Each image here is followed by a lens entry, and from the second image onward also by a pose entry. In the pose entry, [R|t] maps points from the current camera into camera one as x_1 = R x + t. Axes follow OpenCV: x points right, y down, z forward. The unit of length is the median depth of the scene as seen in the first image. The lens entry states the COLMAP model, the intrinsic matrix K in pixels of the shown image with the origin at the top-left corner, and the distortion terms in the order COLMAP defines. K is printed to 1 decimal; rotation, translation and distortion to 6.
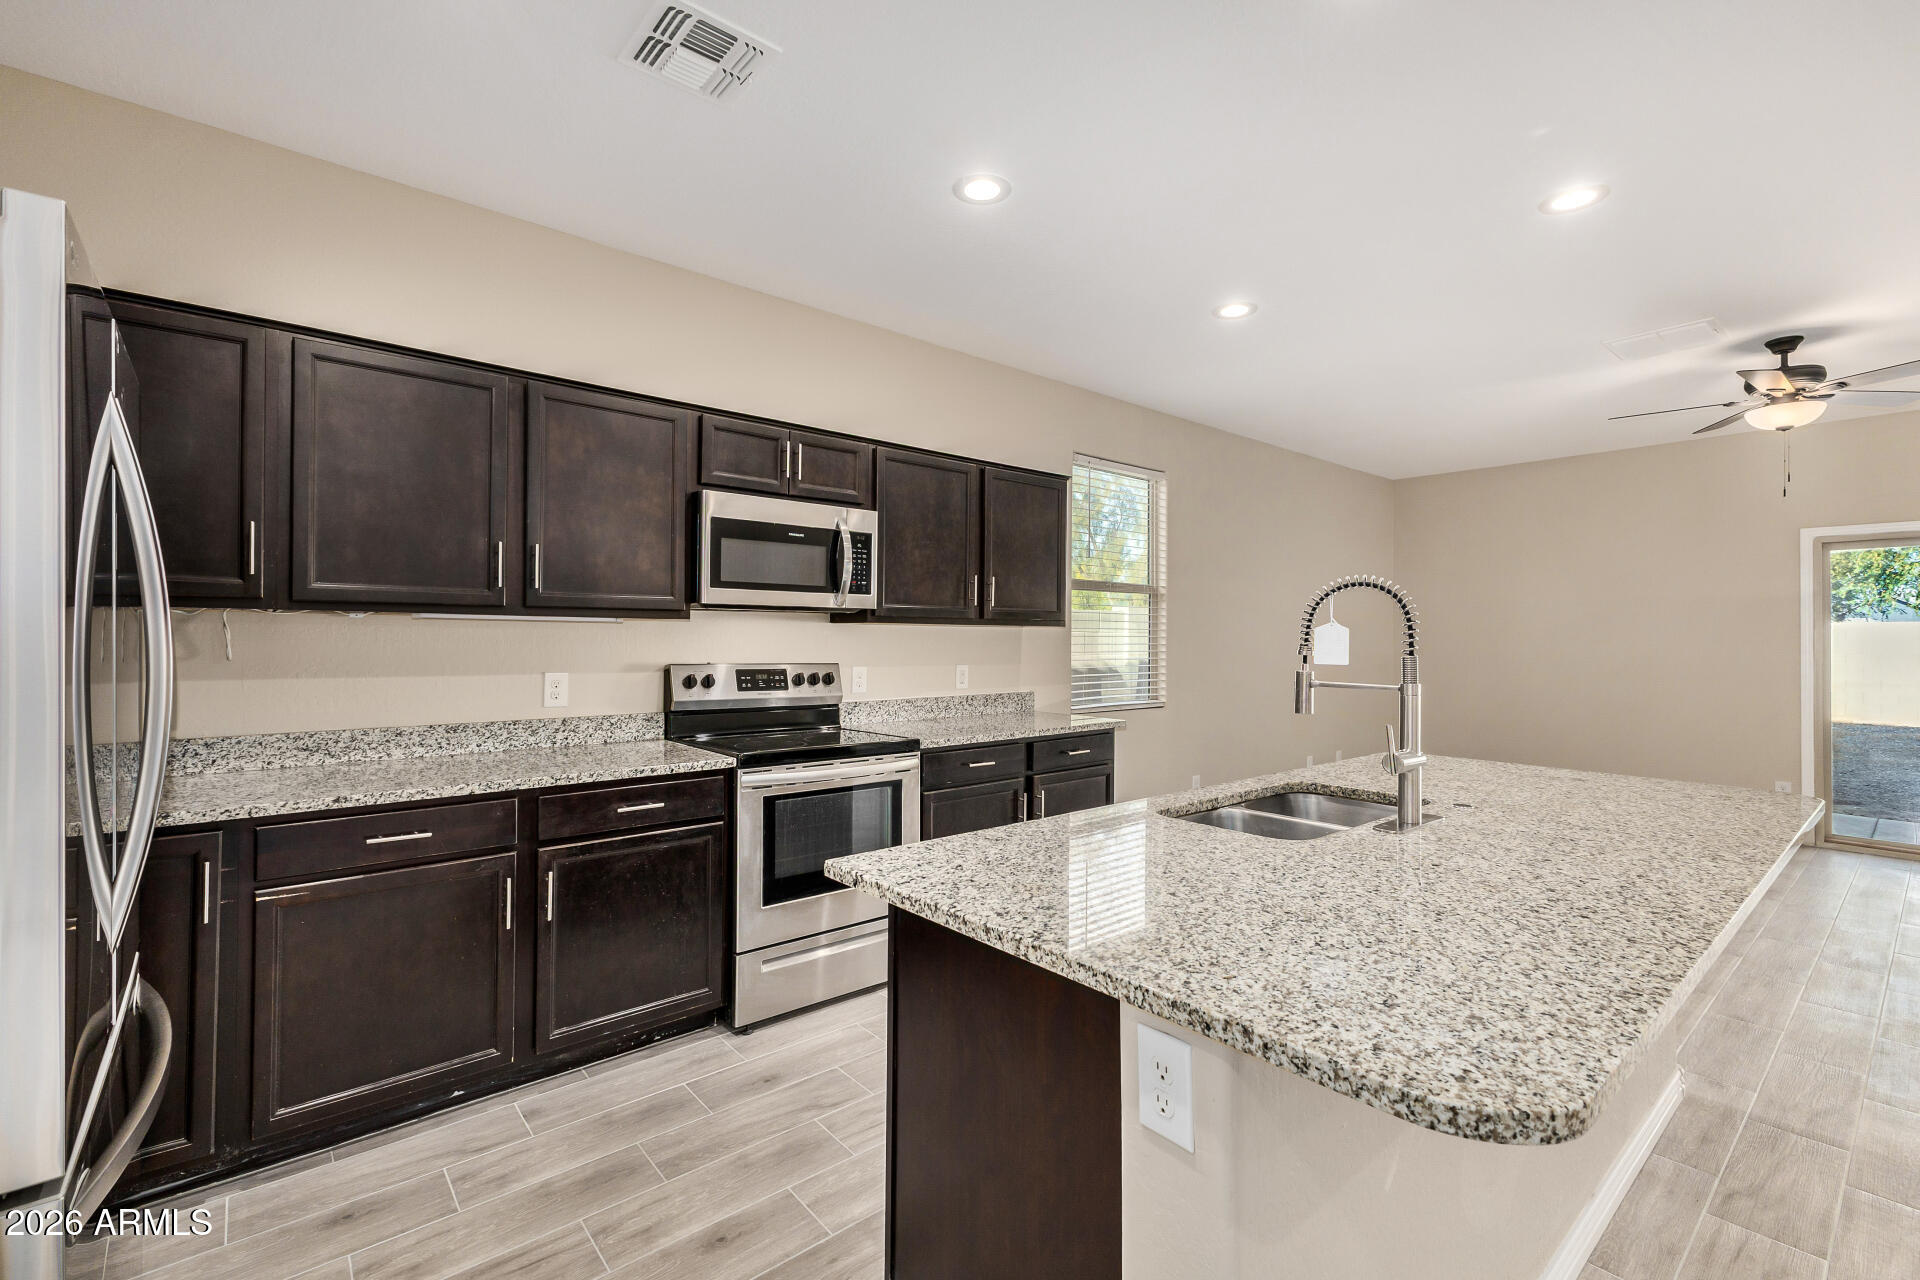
lens RADIAL K [[814.8, 0, 962.3], [0, 814.8, 629.2], [0, 0, 1]] dist [0.005852, 0.000029]
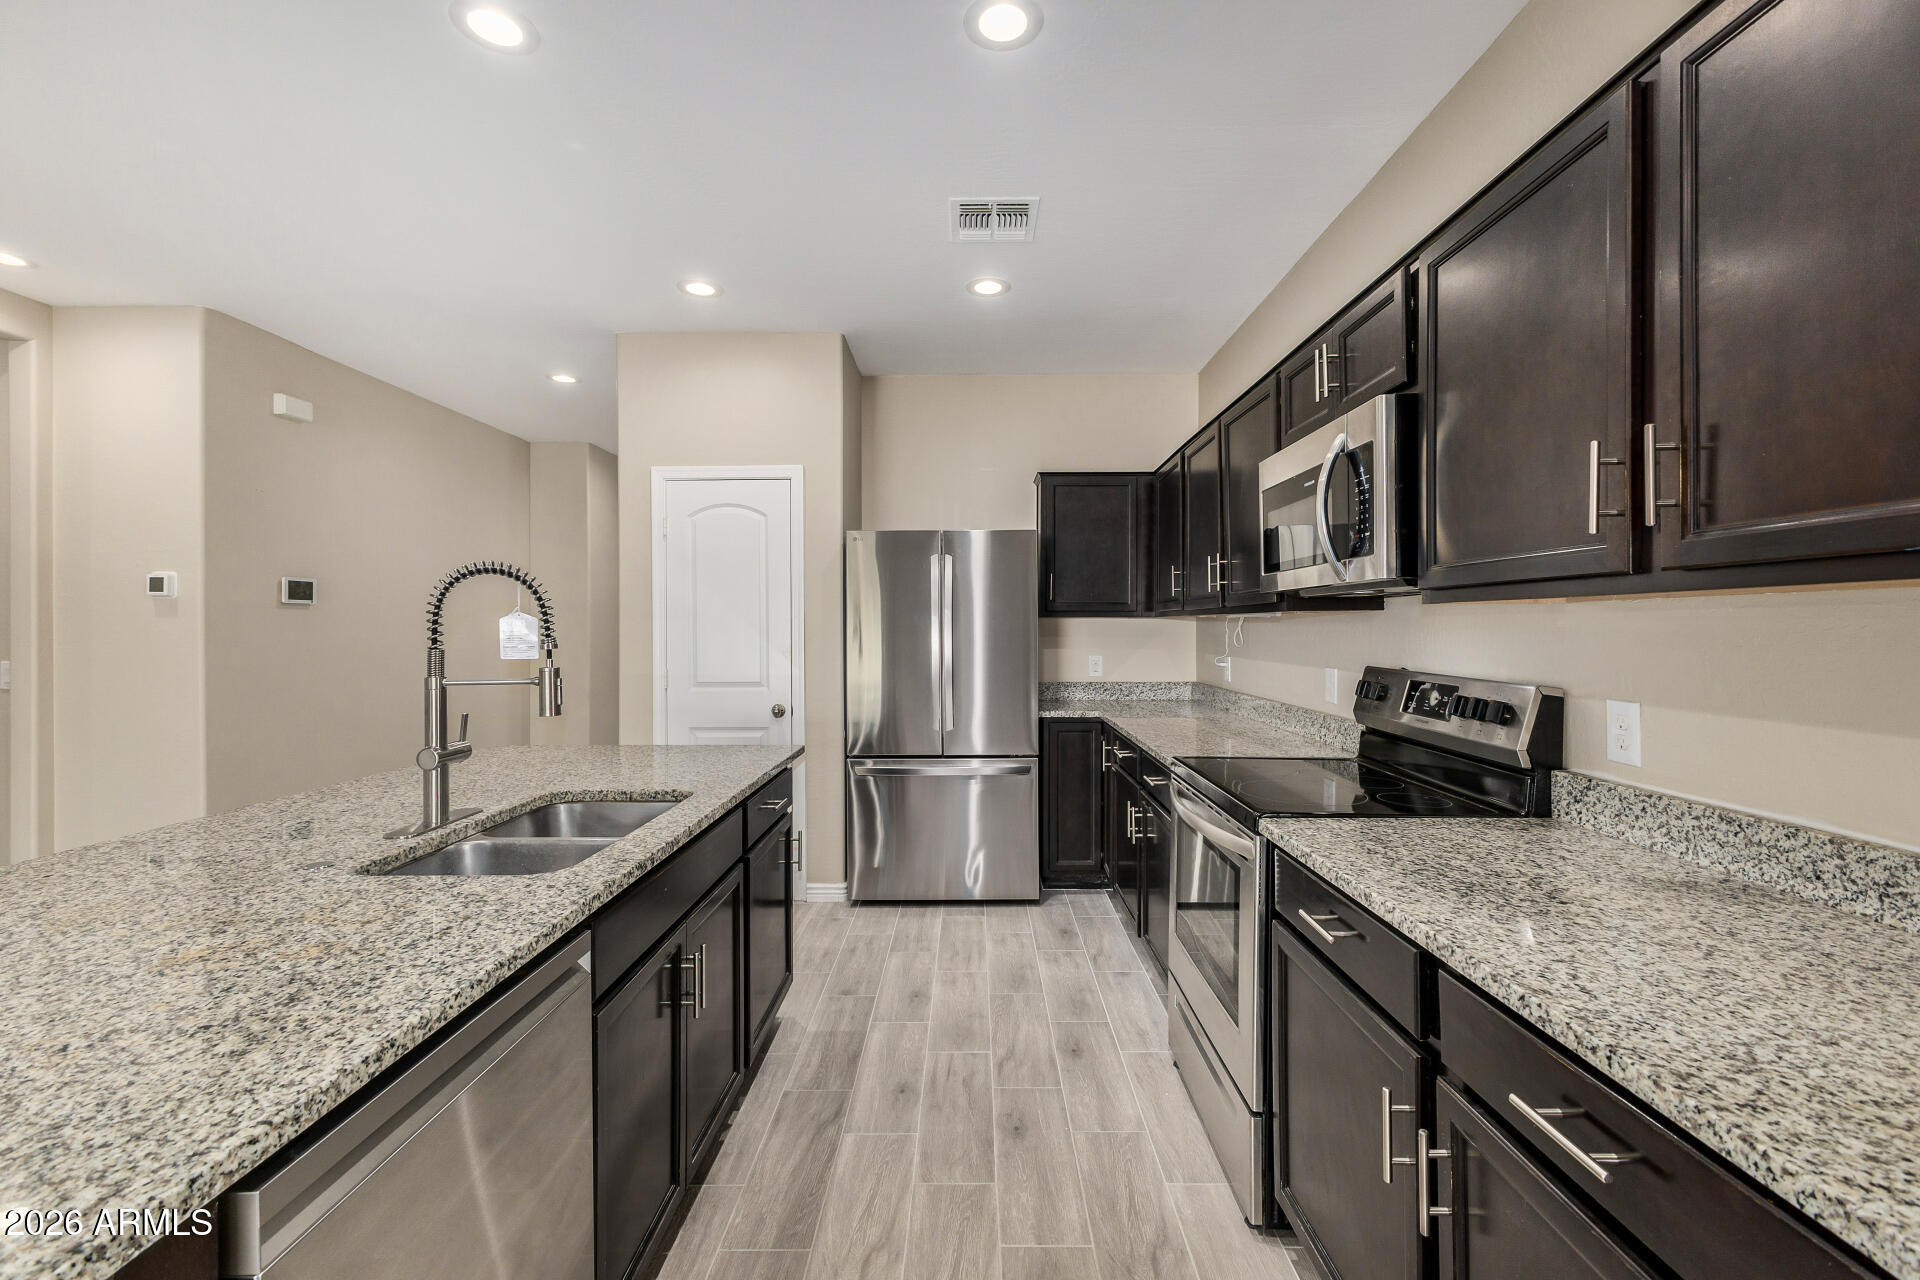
lens RADIAL K [[828.7, 0, 968.1], [0, 828.7, 635.4], [0, 0, 1]] dist [0.004047, -0.000145]
pose [[-0.645057, -0.002355, -0.764131, 0.661151], [0.000207, 0.999995, -0.003256, 0.019027], [0.764135, -0.002258, -0.645053, 1.565068]]
